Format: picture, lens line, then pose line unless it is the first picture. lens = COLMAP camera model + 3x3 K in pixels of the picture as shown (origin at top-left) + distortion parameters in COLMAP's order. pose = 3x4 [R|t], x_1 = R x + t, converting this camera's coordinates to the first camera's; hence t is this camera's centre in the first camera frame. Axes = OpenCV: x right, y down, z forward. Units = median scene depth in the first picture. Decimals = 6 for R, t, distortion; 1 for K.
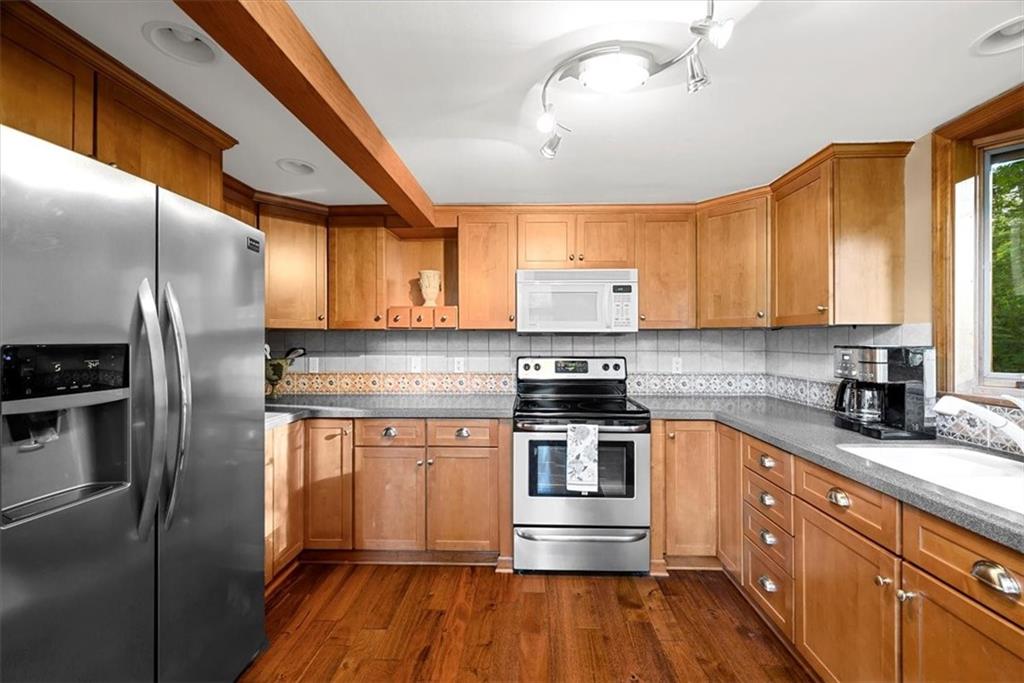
lens RADIAL K [[404.5, 0, 518.0], [0, 404.5, 338.0], [0, 0, 1]] dist [-0.002710, -0.000191]
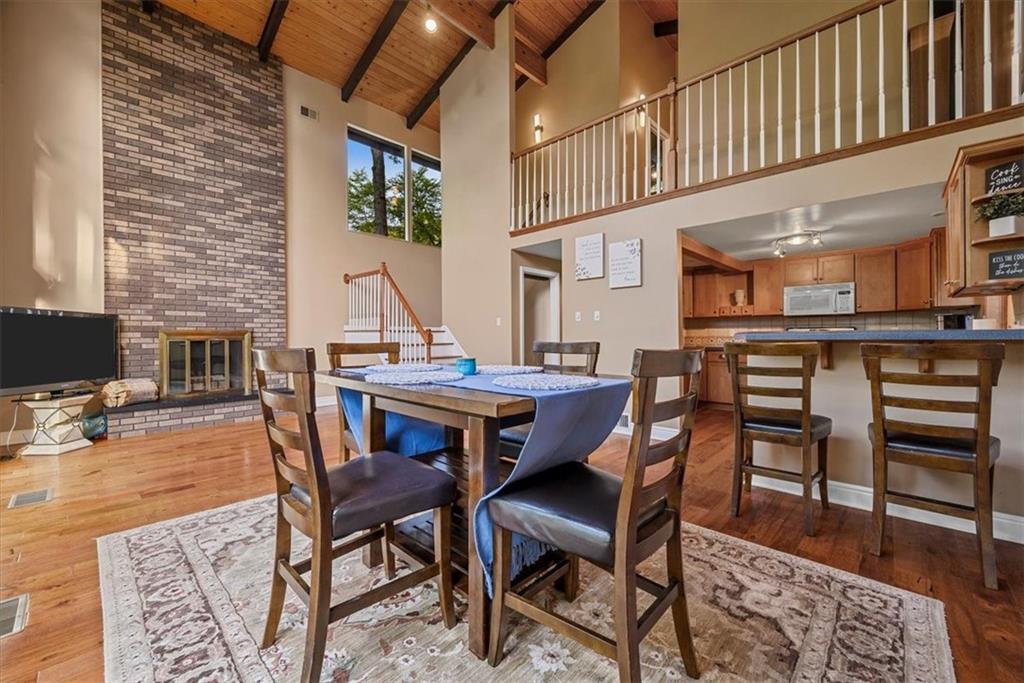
lens RADIAL K [[404.5, 0, 514.9], [0, 404.5, 336.3], [0, 0, 1]] dist [-0.002710, -0.000191]
pose [[0.740841, -0.000440, -0.671680, 0.379113], [0.004261, 0.999983, 0.004045, 0.079176], [0.671666, -0.005859, 0.740831, -1.558540]]
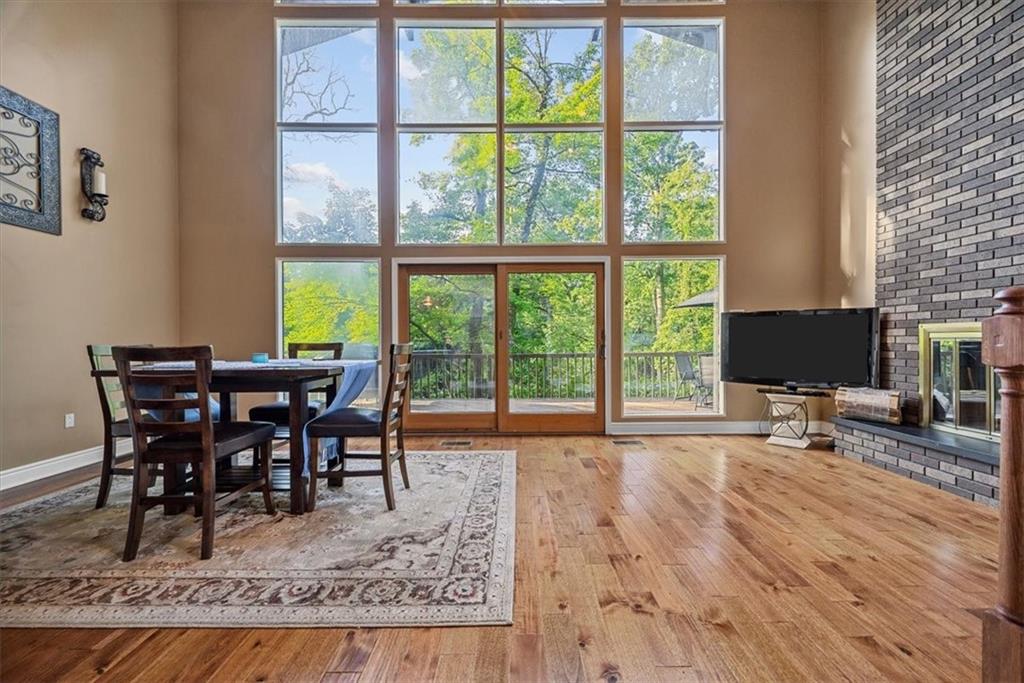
lens RADIAL K [[404.5, 0, 519.3], [0, 404.5, 343.3], [0, 0, 1]] dist [-0.002710, -0.000191]
pose [[-0.999652, 0.007694, -0.025250, -0.790941], [0.007522, 0.999948, 0.006893, 0.091055], [0.025302, 0.006700, -0.999657, -0.047647]]
